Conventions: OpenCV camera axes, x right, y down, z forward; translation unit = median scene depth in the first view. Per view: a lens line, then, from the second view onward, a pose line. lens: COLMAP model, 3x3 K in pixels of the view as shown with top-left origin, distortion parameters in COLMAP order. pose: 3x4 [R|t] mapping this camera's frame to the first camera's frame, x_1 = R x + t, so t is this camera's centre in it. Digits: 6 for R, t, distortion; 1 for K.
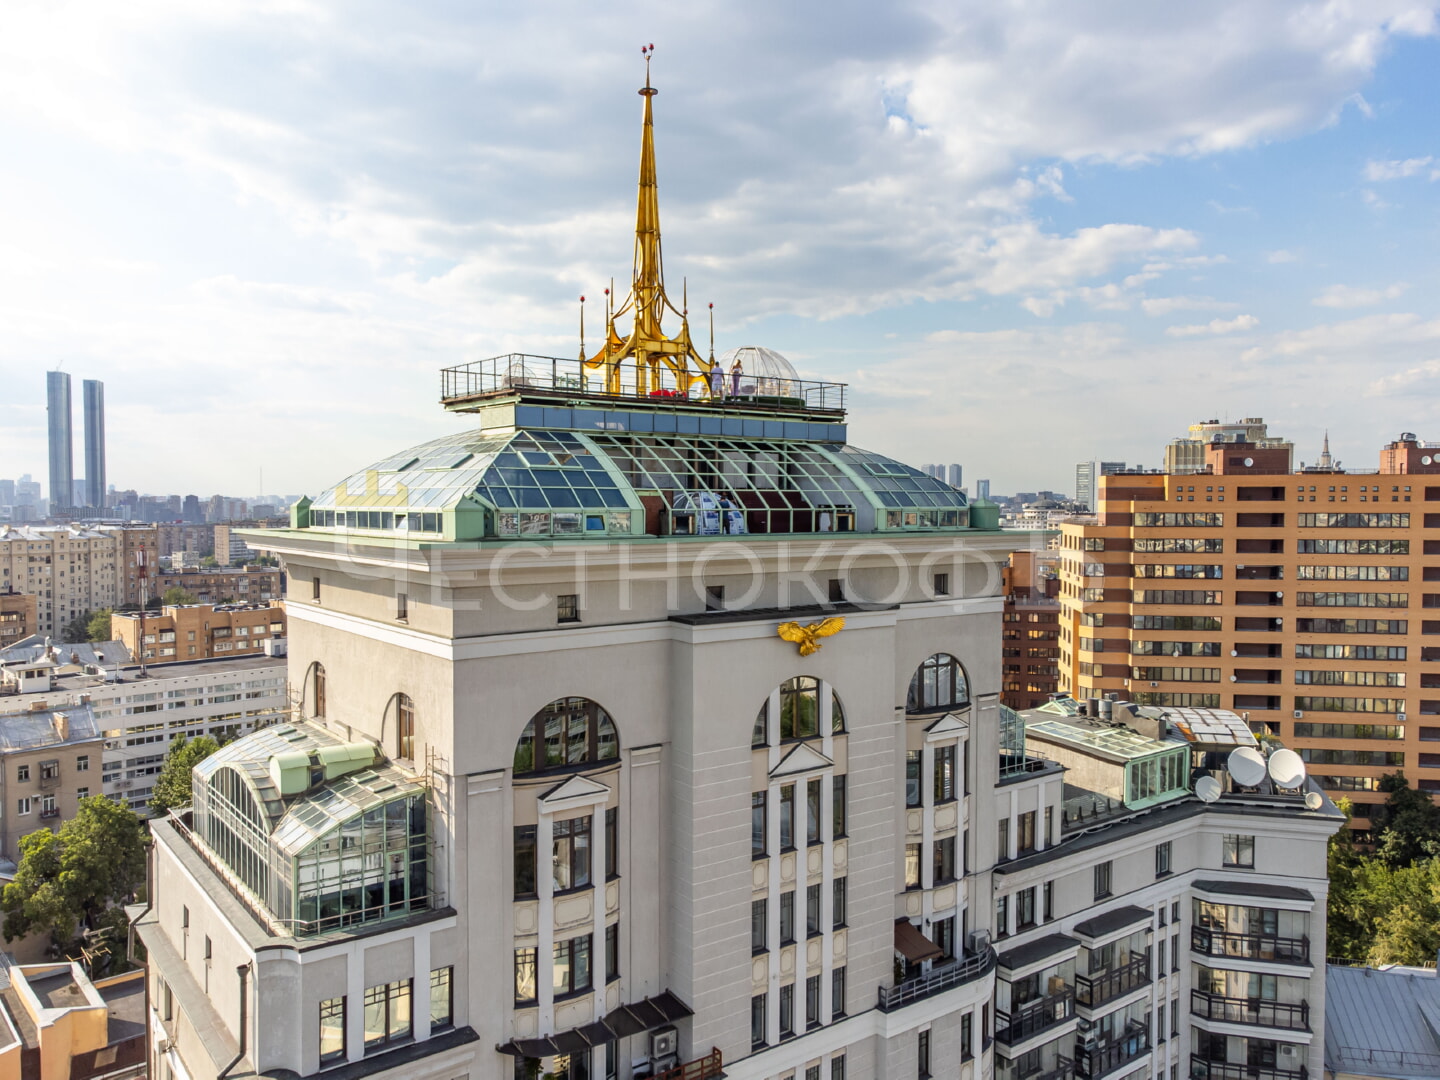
lens RADIAL K [[1108.5, 0, 720.0], [0, 1108.5, 540.0], [0, 0, 1]] dist [-0.001232, 0.001605]
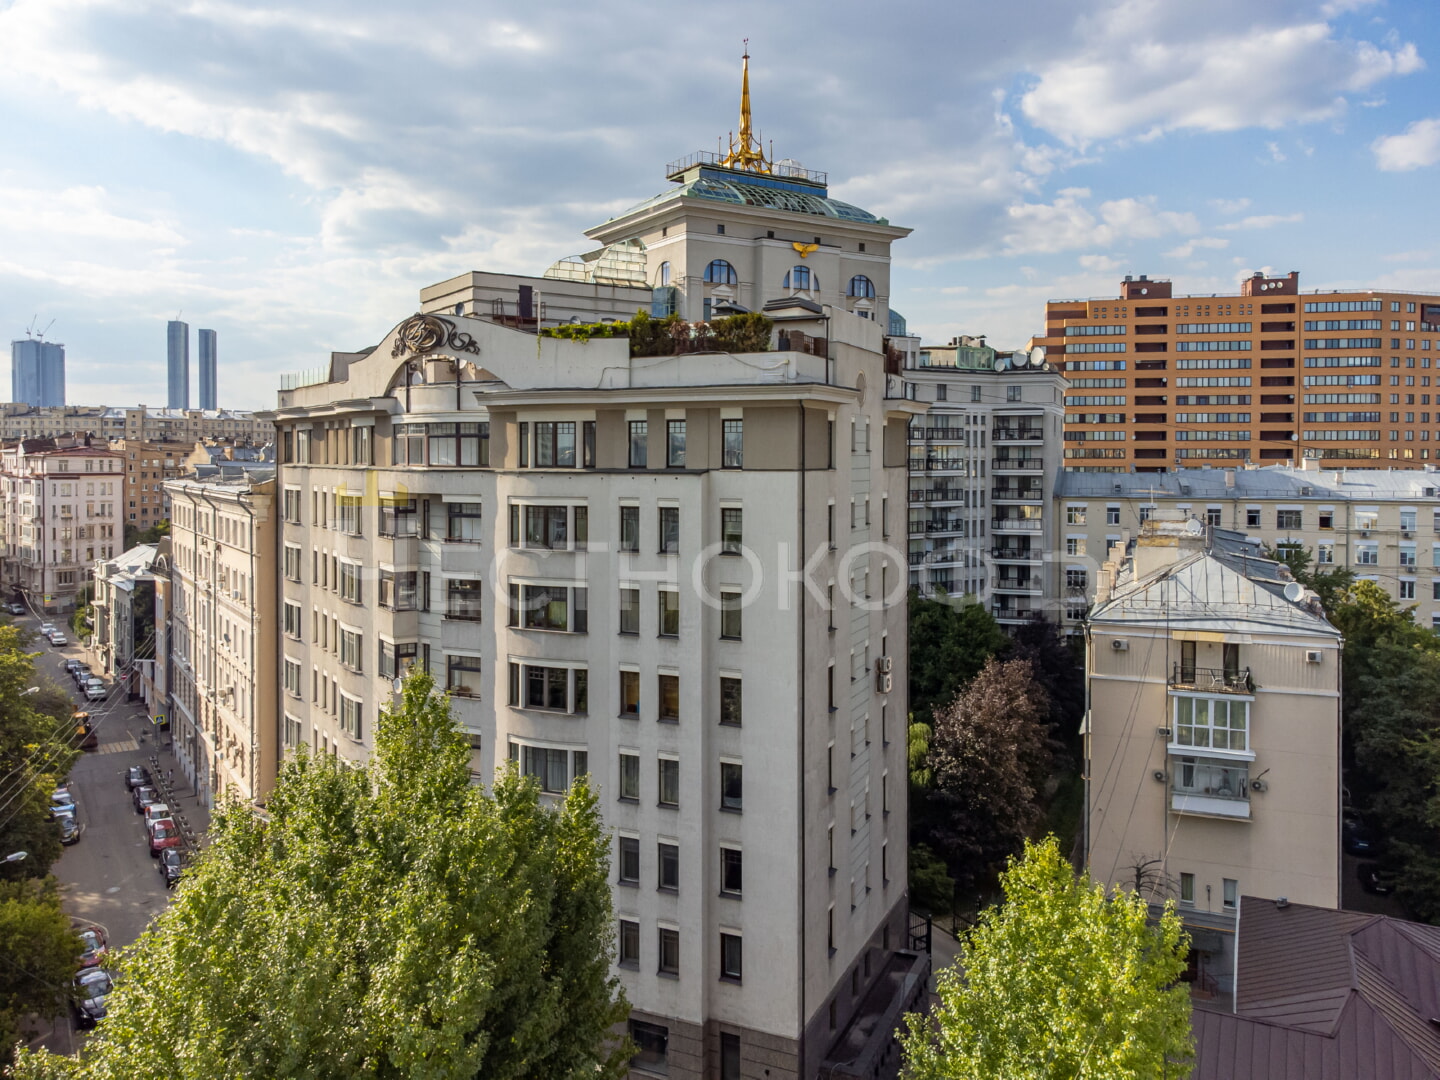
lens RADIAL K [[1315.3, 0, 720.0], [0, 1315.3, 540.0], [0, 0, 1]] dist [-0.005188, 0.004464]
pose [[0.997930, -0.001250, -0.064300, 0.027190], [-0.000248, 0.999729, -0.023279, 0.306635], [0.064312, 0.023247, 0.997659, -0.786584]]
